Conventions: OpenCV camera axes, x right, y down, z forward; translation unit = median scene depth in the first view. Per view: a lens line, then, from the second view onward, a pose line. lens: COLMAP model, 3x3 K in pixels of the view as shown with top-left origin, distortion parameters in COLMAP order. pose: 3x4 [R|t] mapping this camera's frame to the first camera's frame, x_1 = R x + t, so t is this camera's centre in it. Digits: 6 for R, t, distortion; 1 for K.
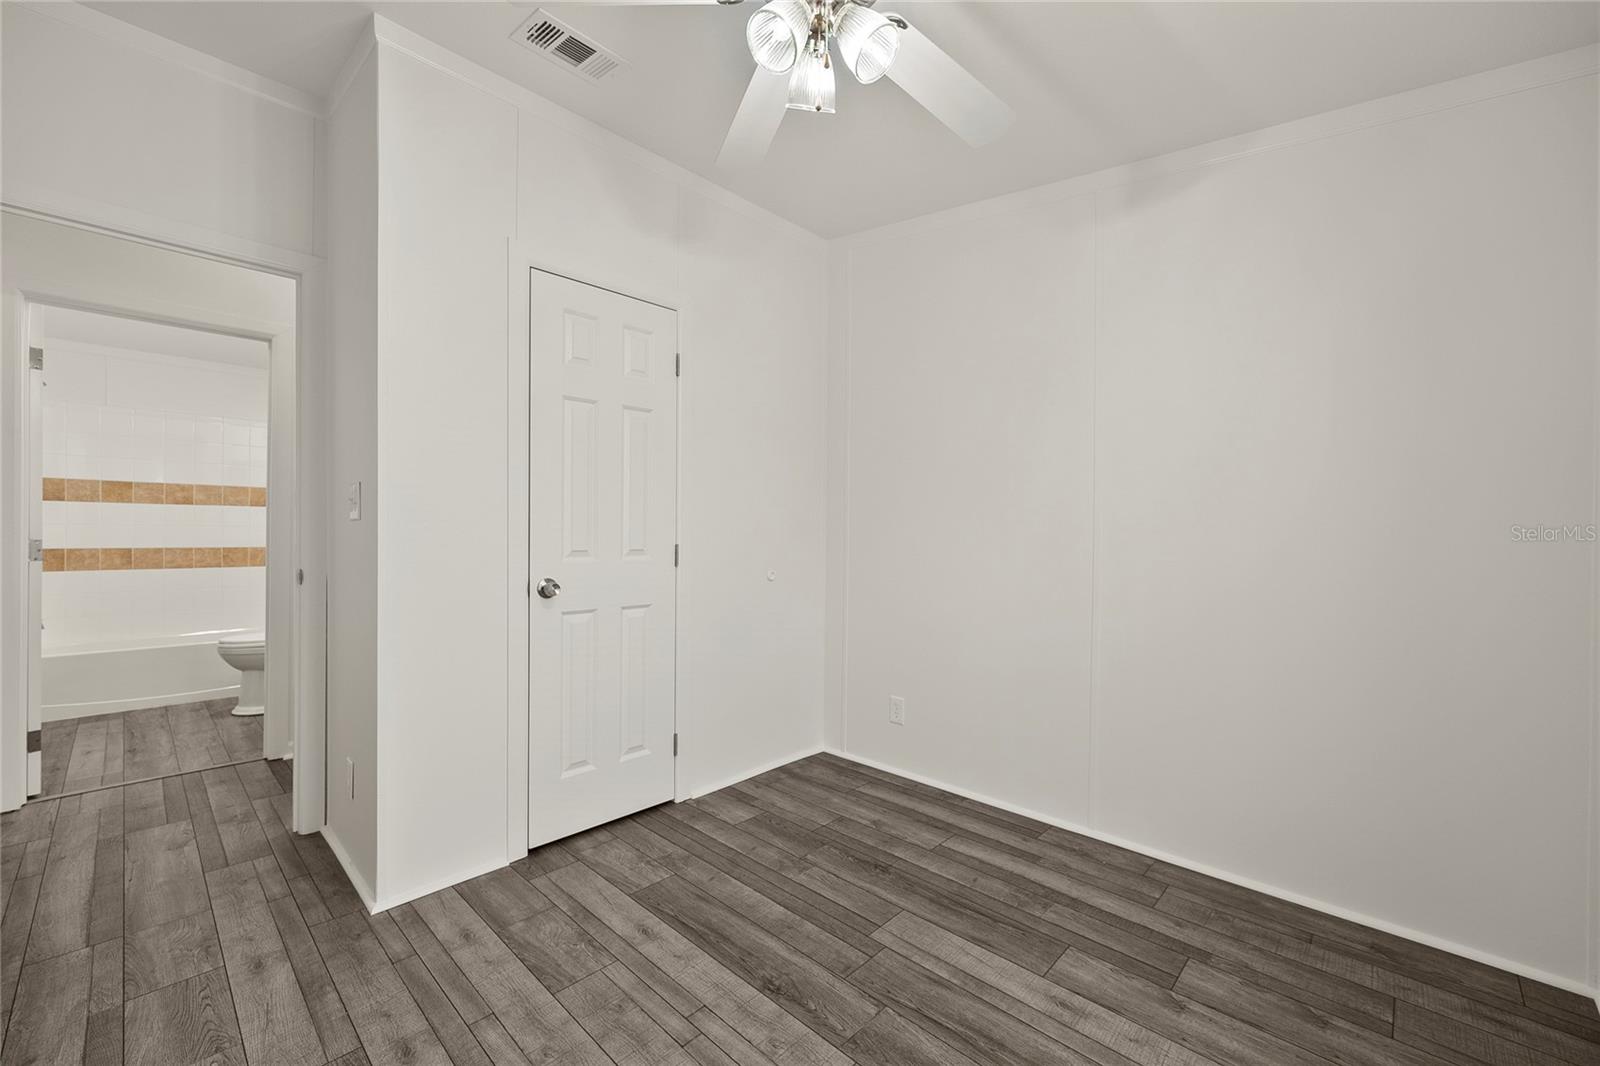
lens RADIAL K [[634.0, 0, 799.0], [0, 634.0, 527.9], [0, 0, 1]] dist [0.003405, -0.000088]
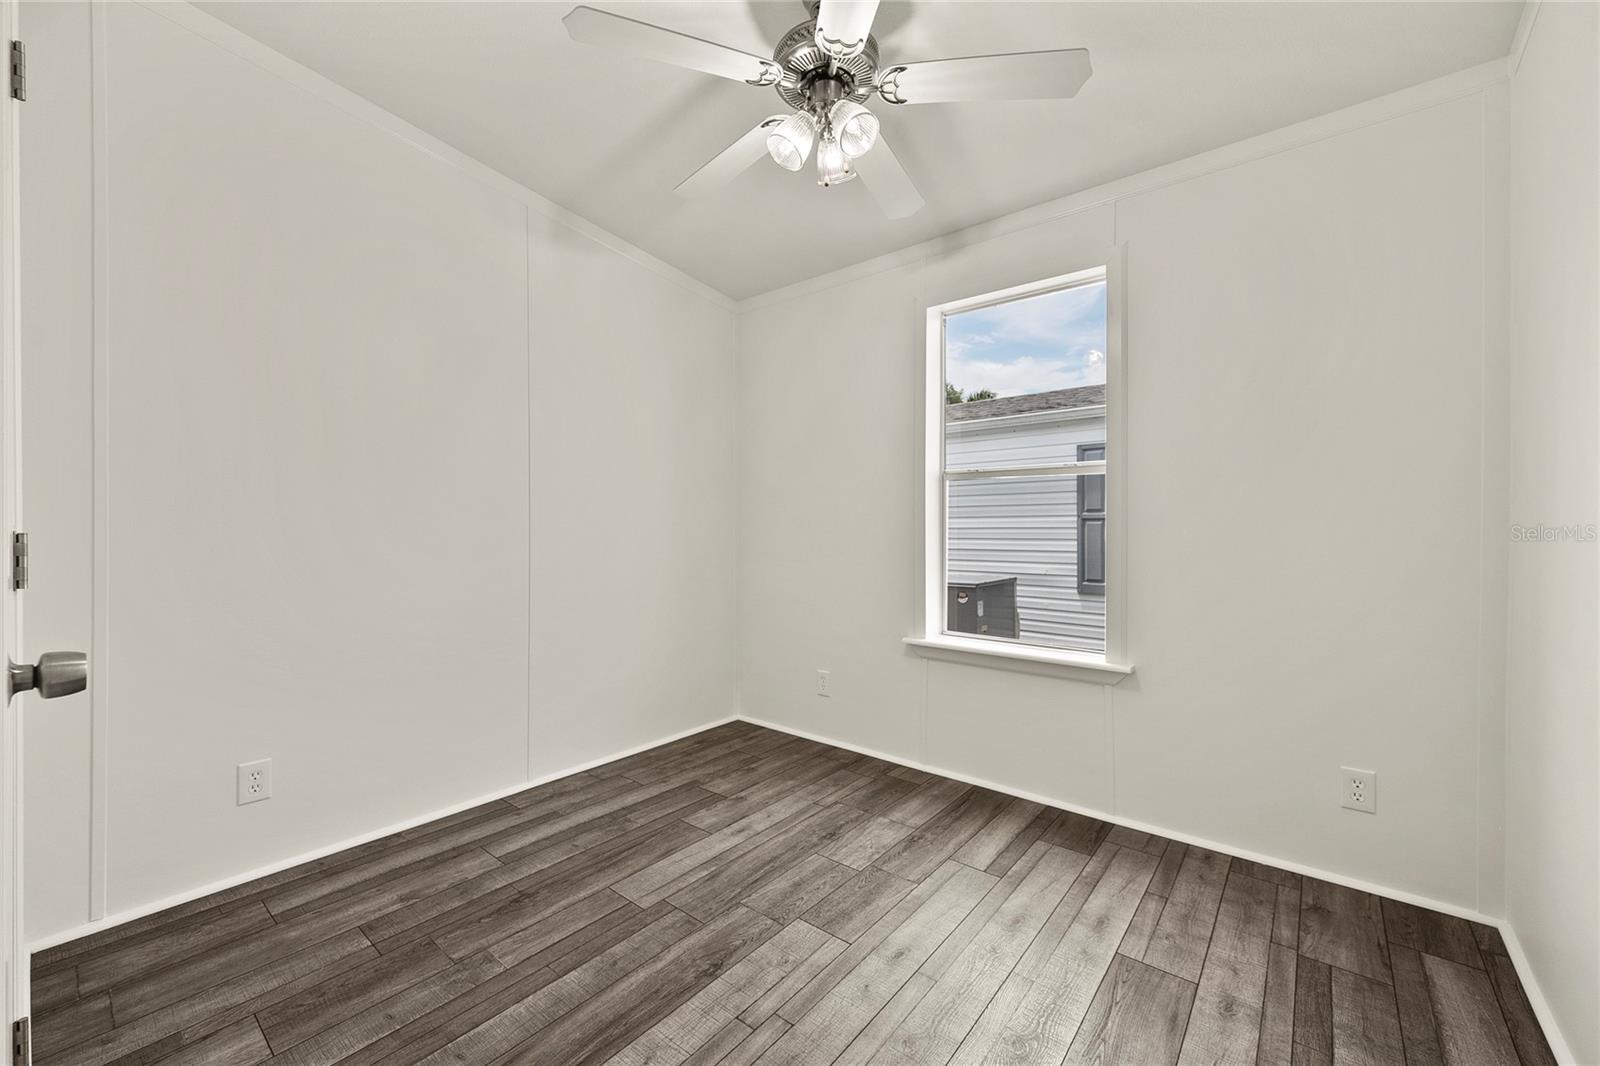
lens RADIAL K [[634.0, 0, 799.0], [0, 634.0, 527.9], [0, 0, 1]] dist [0.003405, -0.000088]
pose [[-0.065375, -0.009826, 0.997812, -0.851902], [-0.009298, 0.999914, 0.009237, 0.025289], [-0.997817, -0.008674, -0.065461, 0.778824]]
